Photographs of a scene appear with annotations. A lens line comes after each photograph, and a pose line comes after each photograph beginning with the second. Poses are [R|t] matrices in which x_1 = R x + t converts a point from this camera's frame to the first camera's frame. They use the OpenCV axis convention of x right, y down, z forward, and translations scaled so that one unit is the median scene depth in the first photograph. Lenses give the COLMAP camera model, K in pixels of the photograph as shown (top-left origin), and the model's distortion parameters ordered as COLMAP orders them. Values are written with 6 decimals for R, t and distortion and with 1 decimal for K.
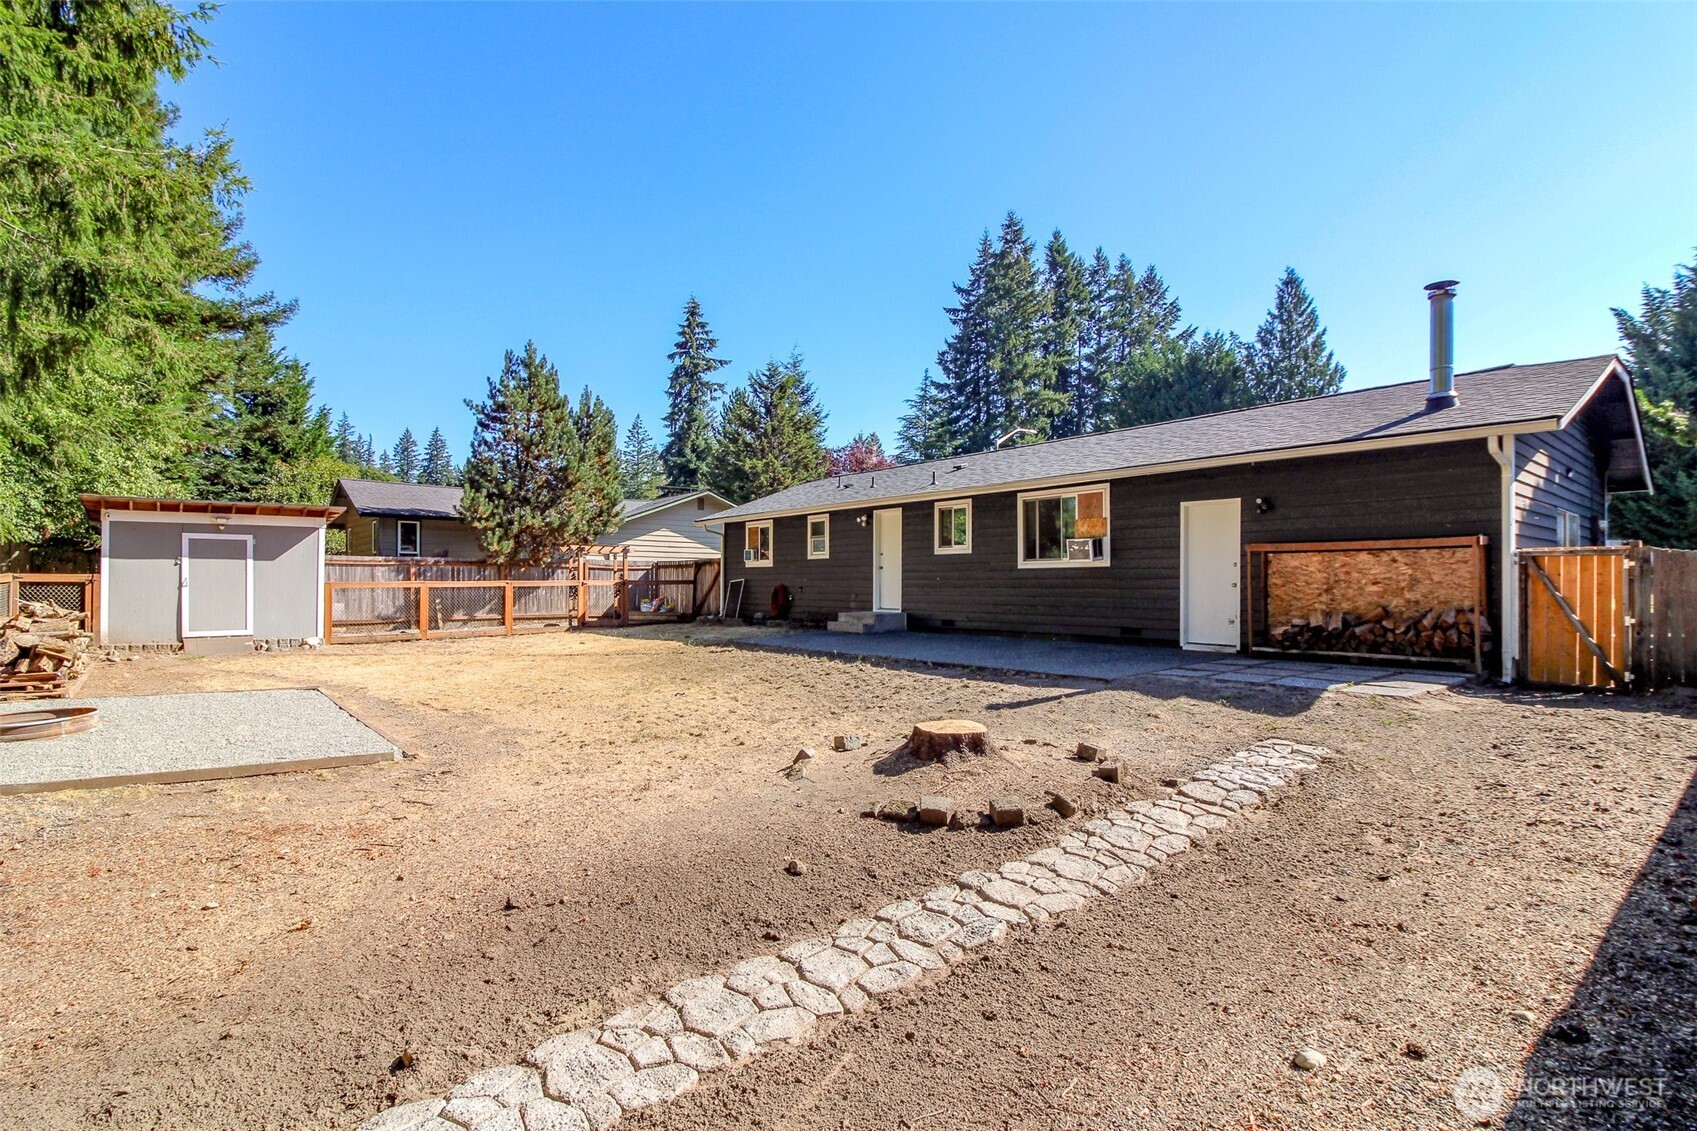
lens RADIAL K [[784.6, 0, 837.8], [0, 784.6, 549.4], [0, 0, 1]] dist [0.021661, -0.015822]
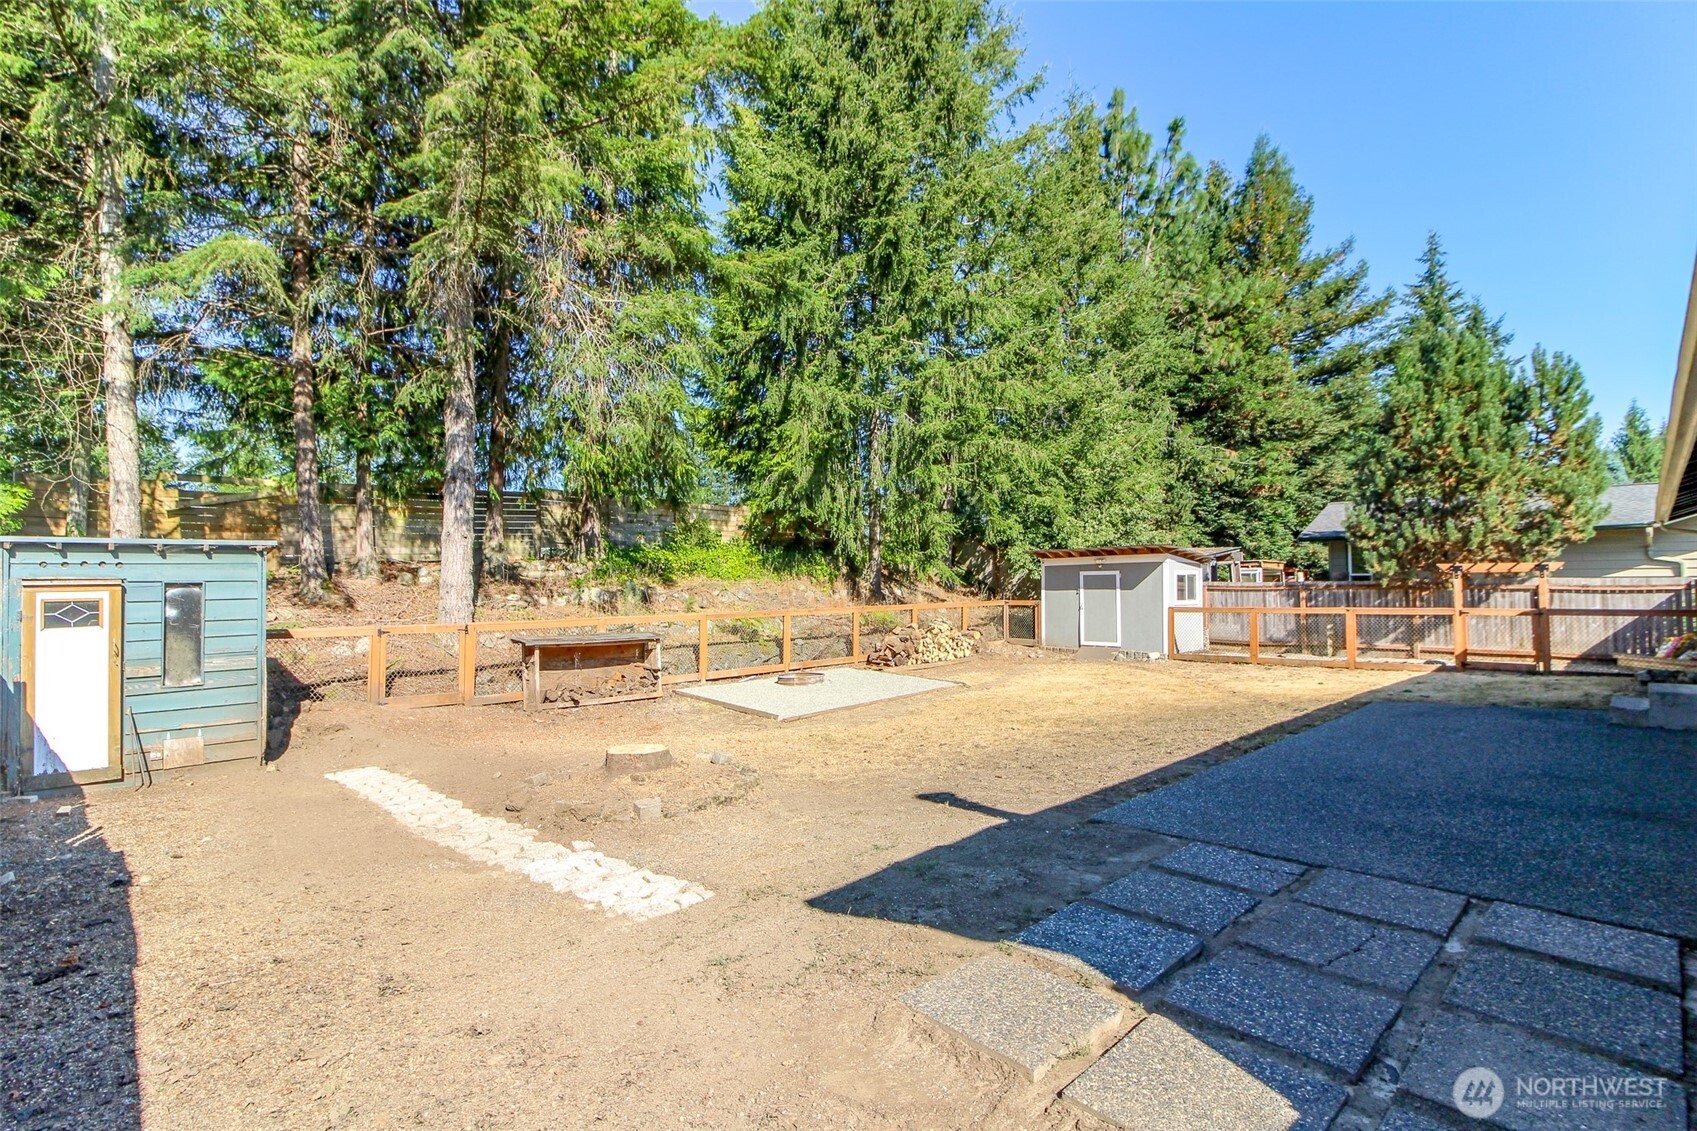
lens RADIAL K [[742.4, 0, 848.5], [0, 742.4, 565.5], [0, 0, 1]] dist [-0.000901, -0.000097]
pose [[0.091543, -0.039633, -0.995012, 0.346013], [0.041263, 0.998500, -0.035976, -0.000389], [0.994946, -0.037764, 0.093041, 0.343349]]
